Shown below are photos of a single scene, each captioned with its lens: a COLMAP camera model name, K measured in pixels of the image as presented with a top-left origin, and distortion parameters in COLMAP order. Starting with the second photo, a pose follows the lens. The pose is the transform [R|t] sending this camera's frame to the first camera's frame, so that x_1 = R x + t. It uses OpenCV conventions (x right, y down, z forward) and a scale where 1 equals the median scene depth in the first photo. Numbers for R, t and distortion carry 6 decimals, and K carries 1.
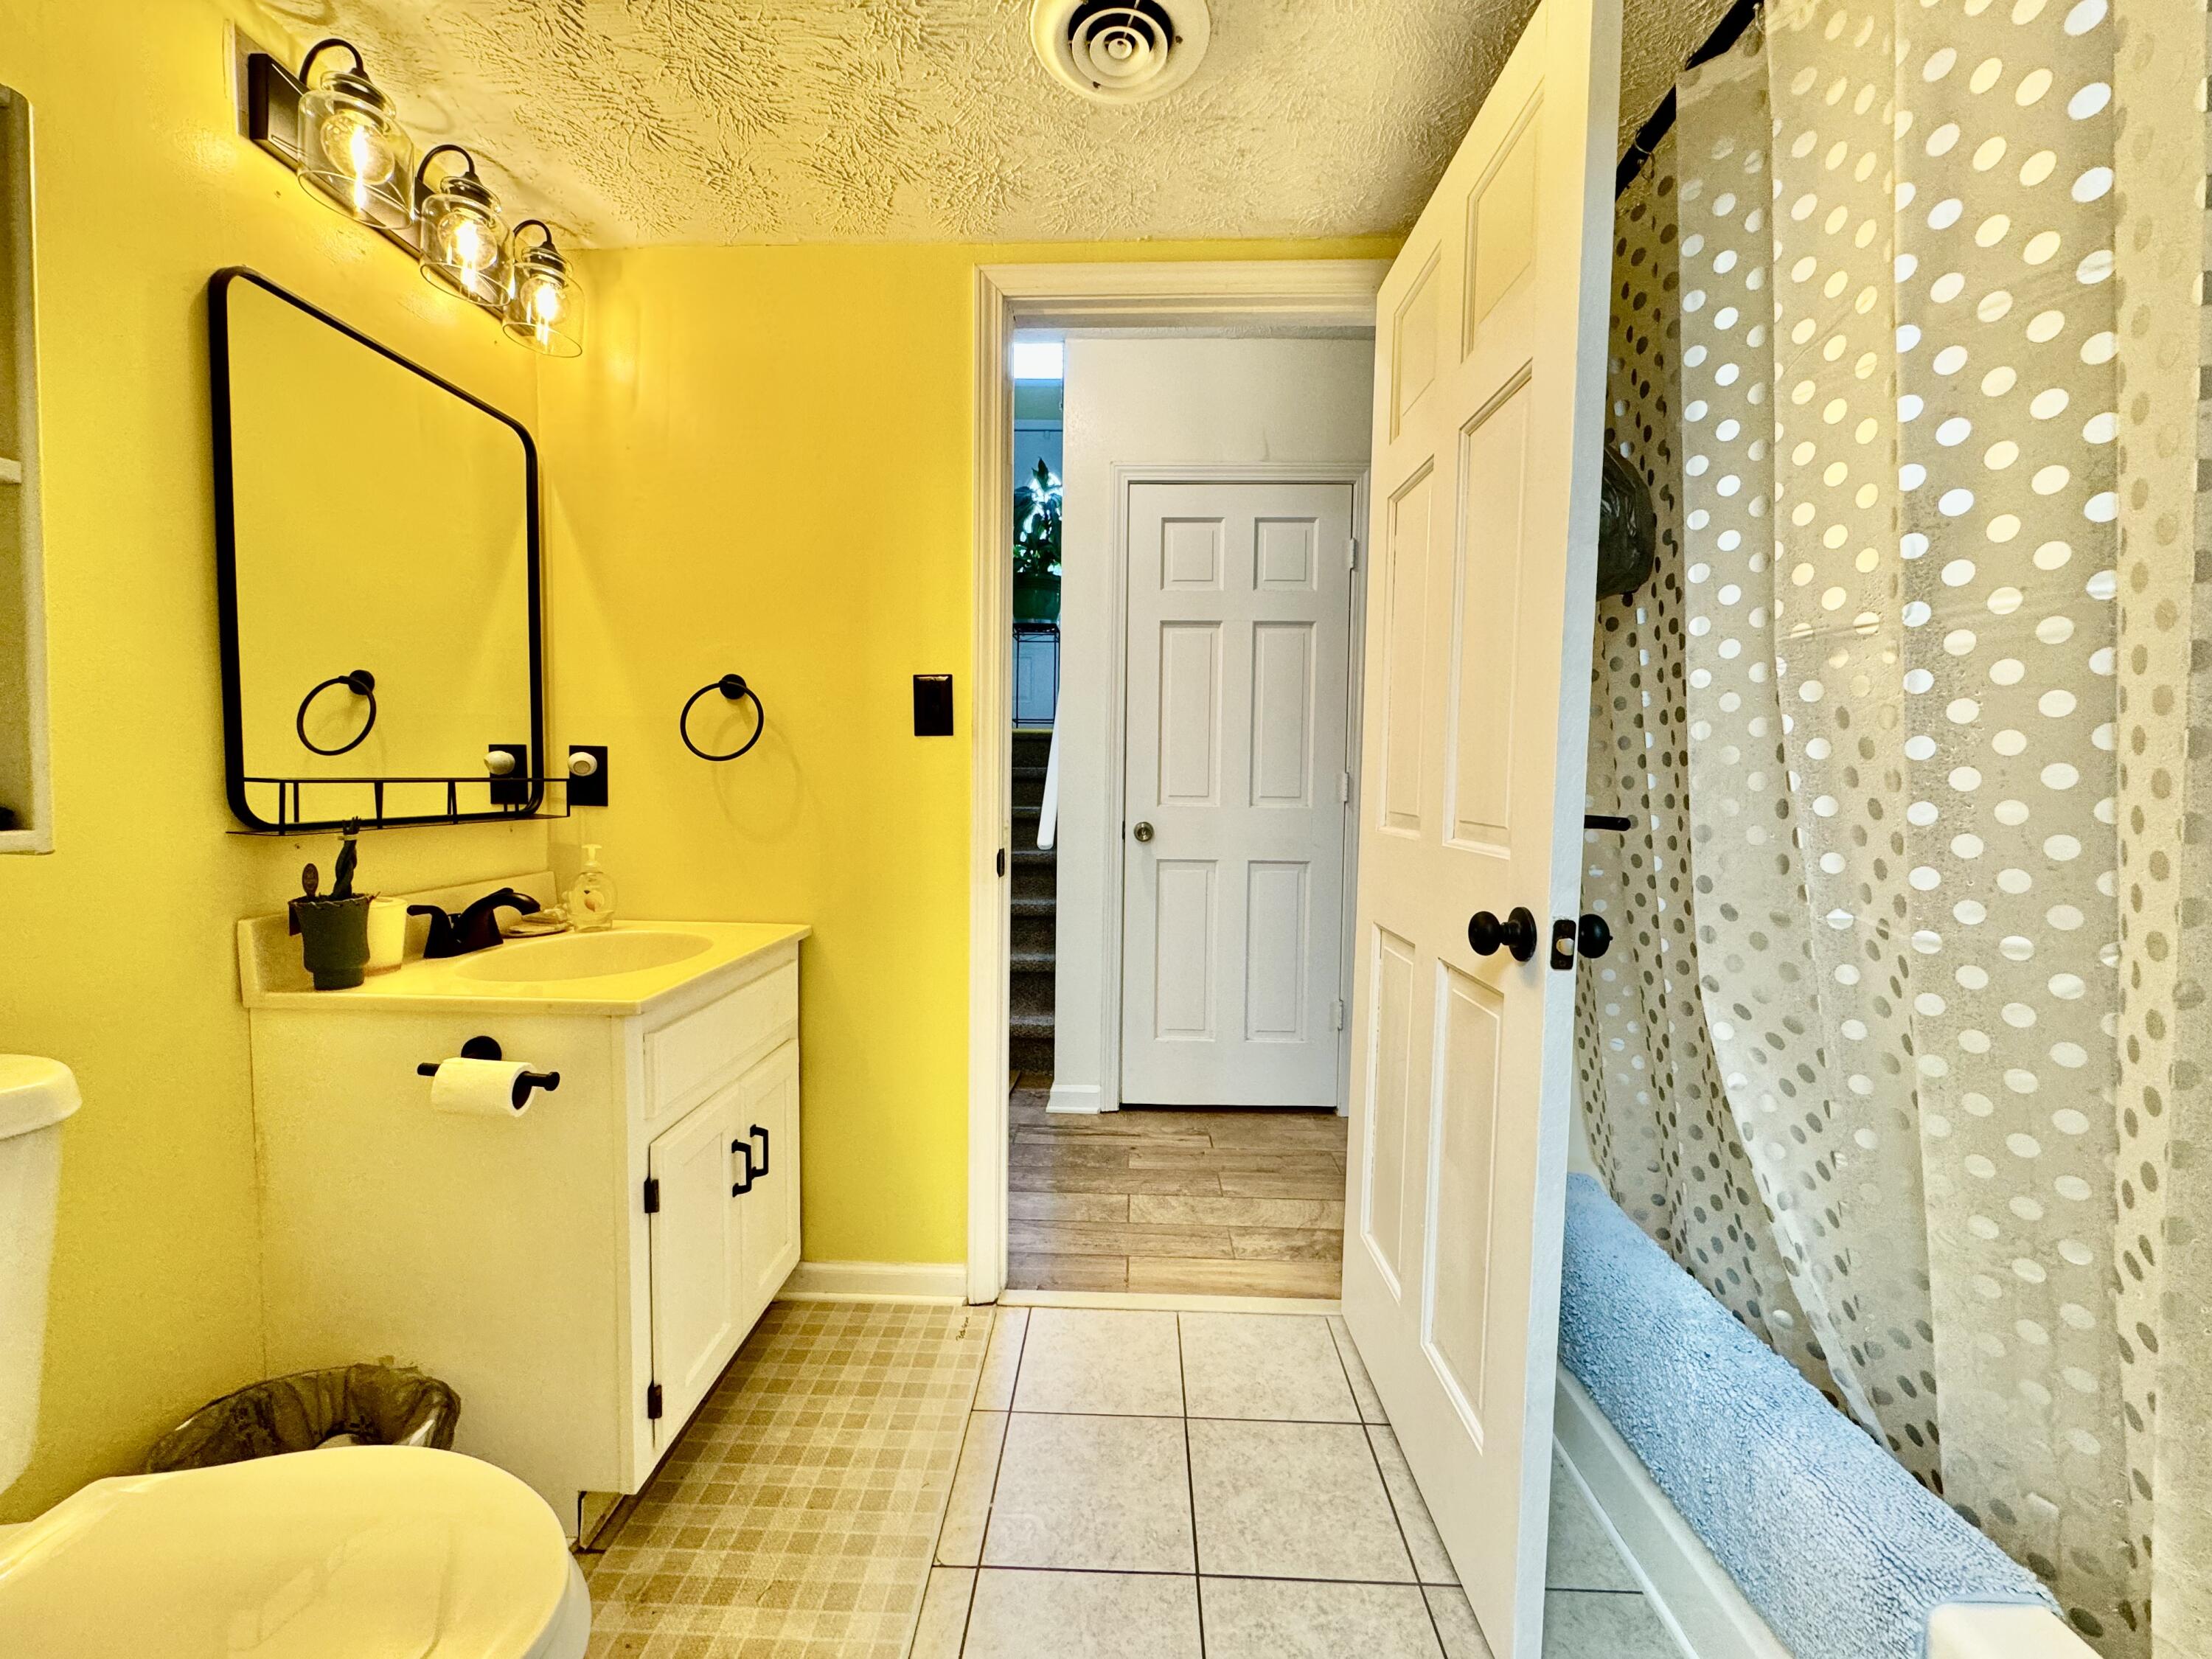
lens RADIAL K [[881.1, 0, 1106.0], [0, 881.1, 829.5], [0, 0, 1]] dist [-0.003455, 0.000304]
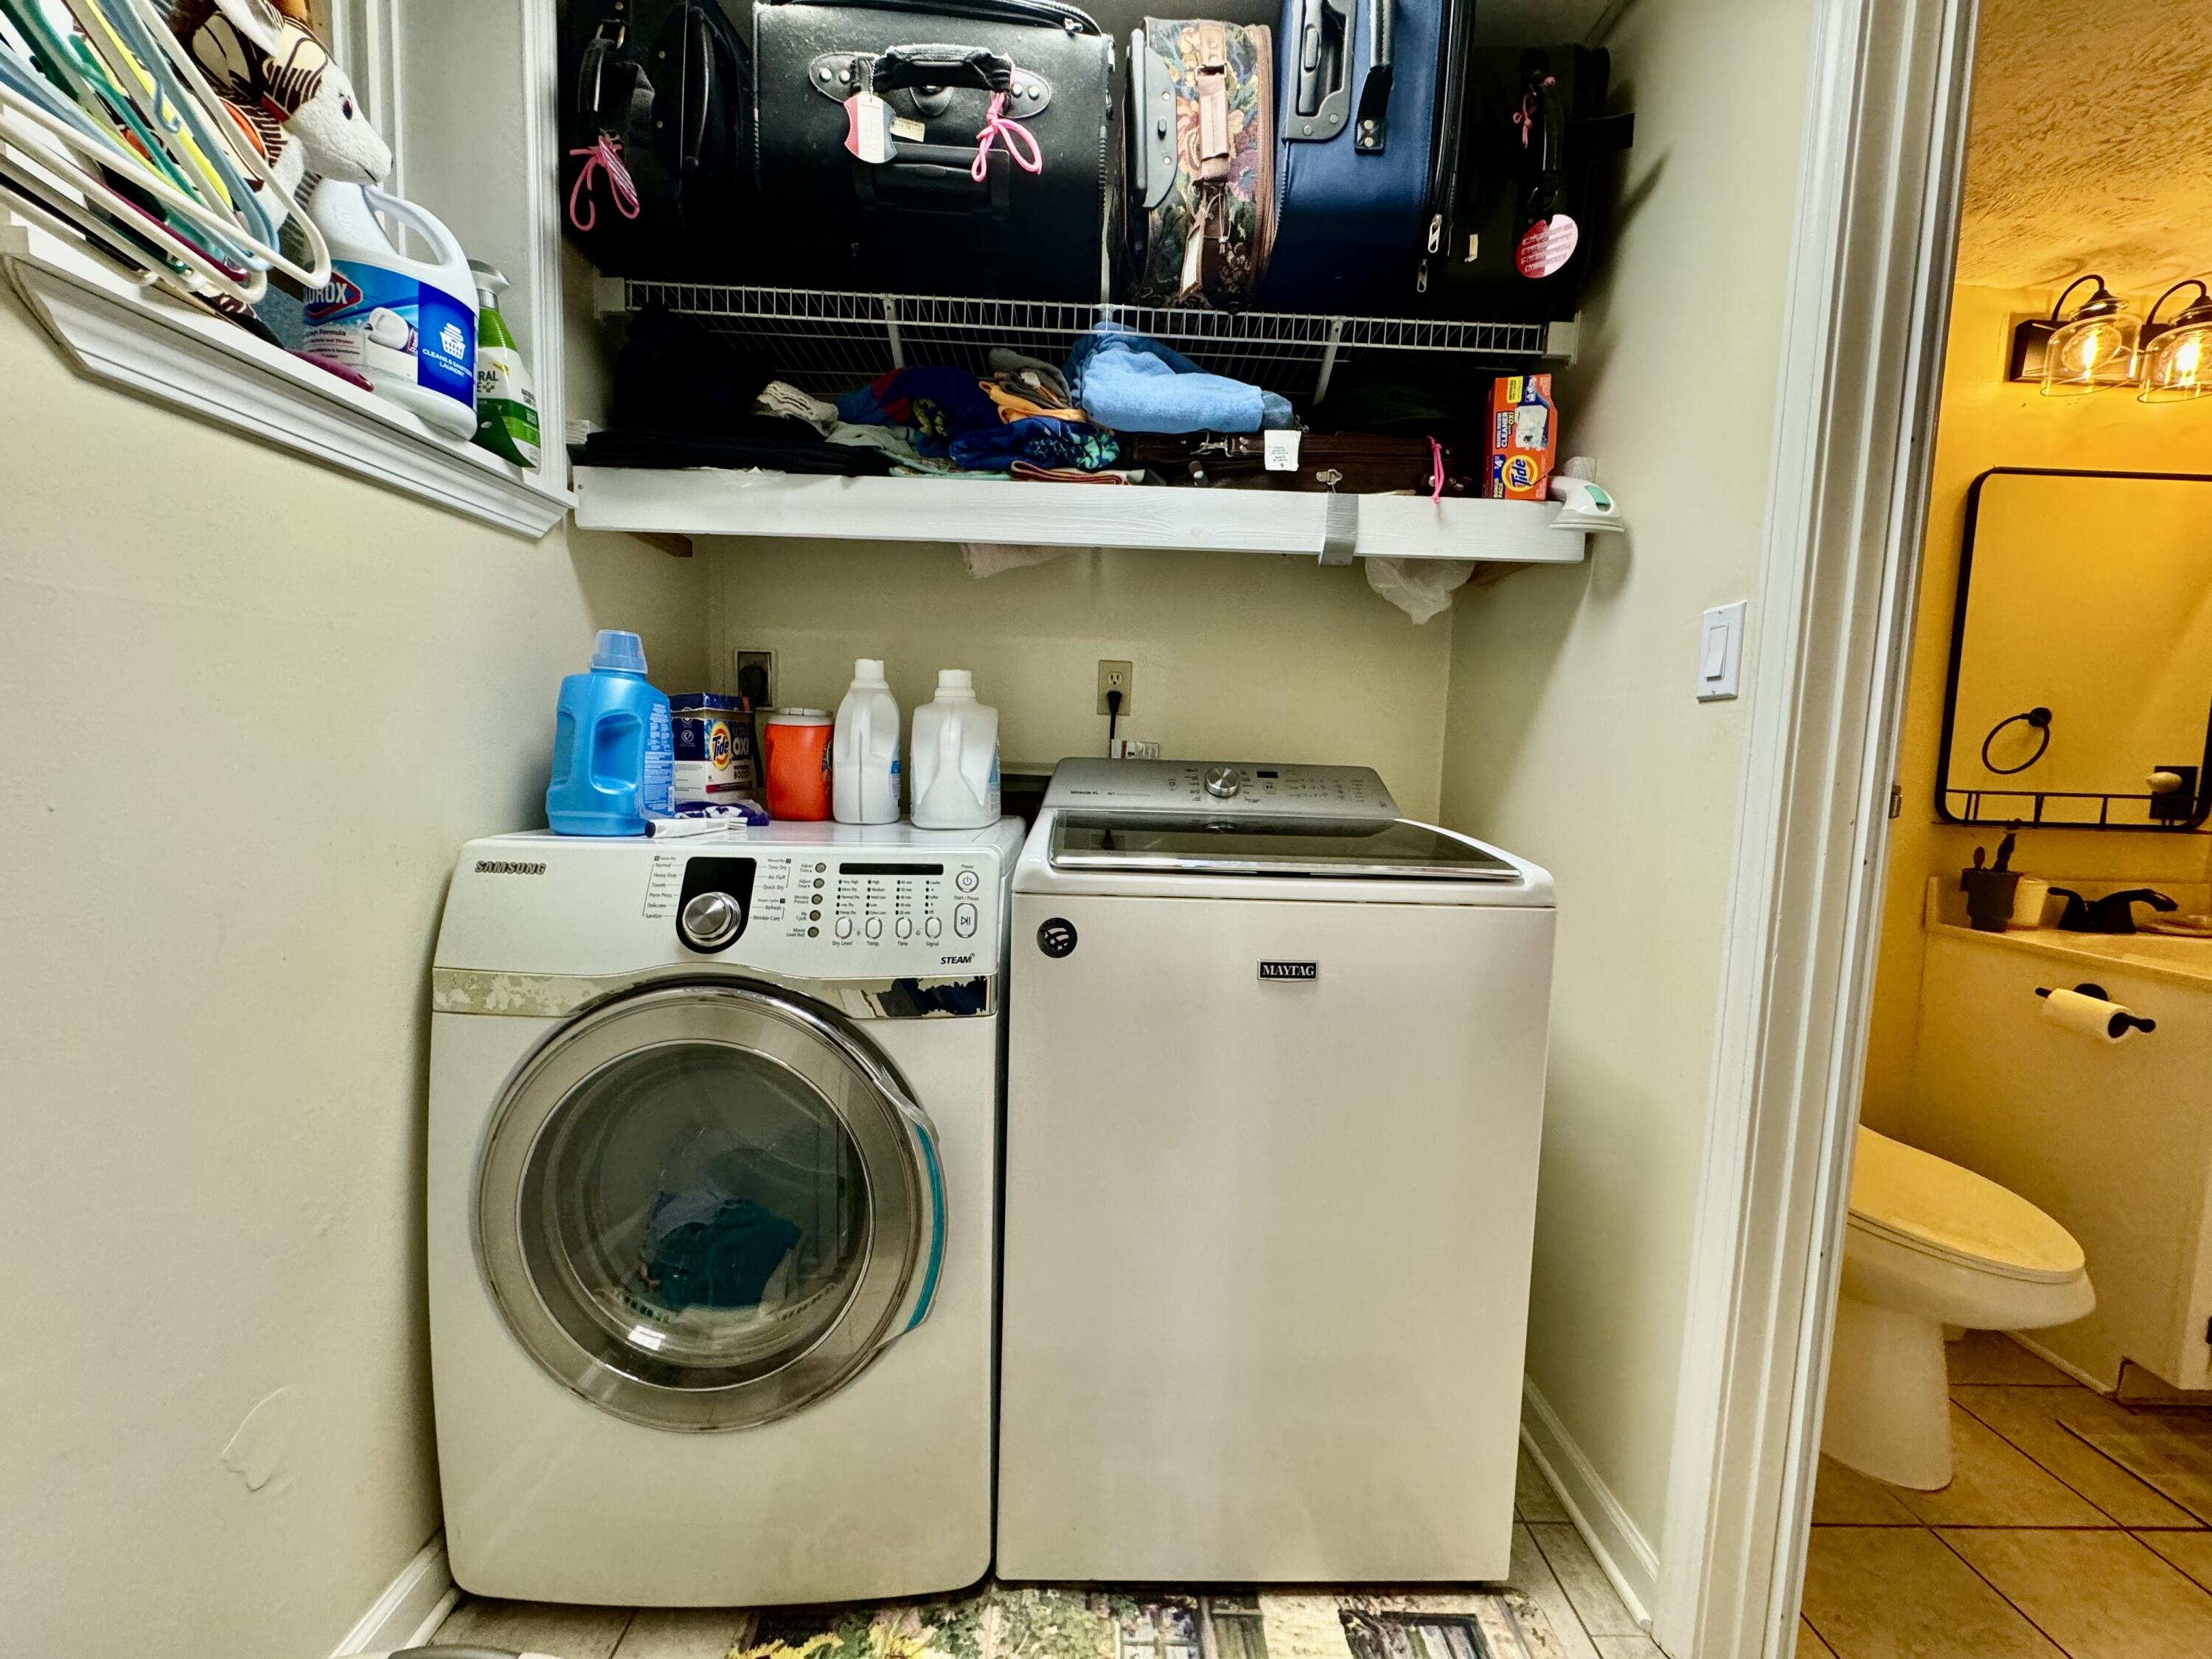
lens RADIAL K [[881.1, 0, 1106.0], [0, 881.1, 829.5], [0, 0, 1]] dist [-0.003455, 0.000304]
pose [[0.055038, 0.072910, -0.995819, 0.520871], [-0.085712, 0.993994, 0.068039, 0.034396], [0.994799, 0.081609, 0.060956, -0.598523]]
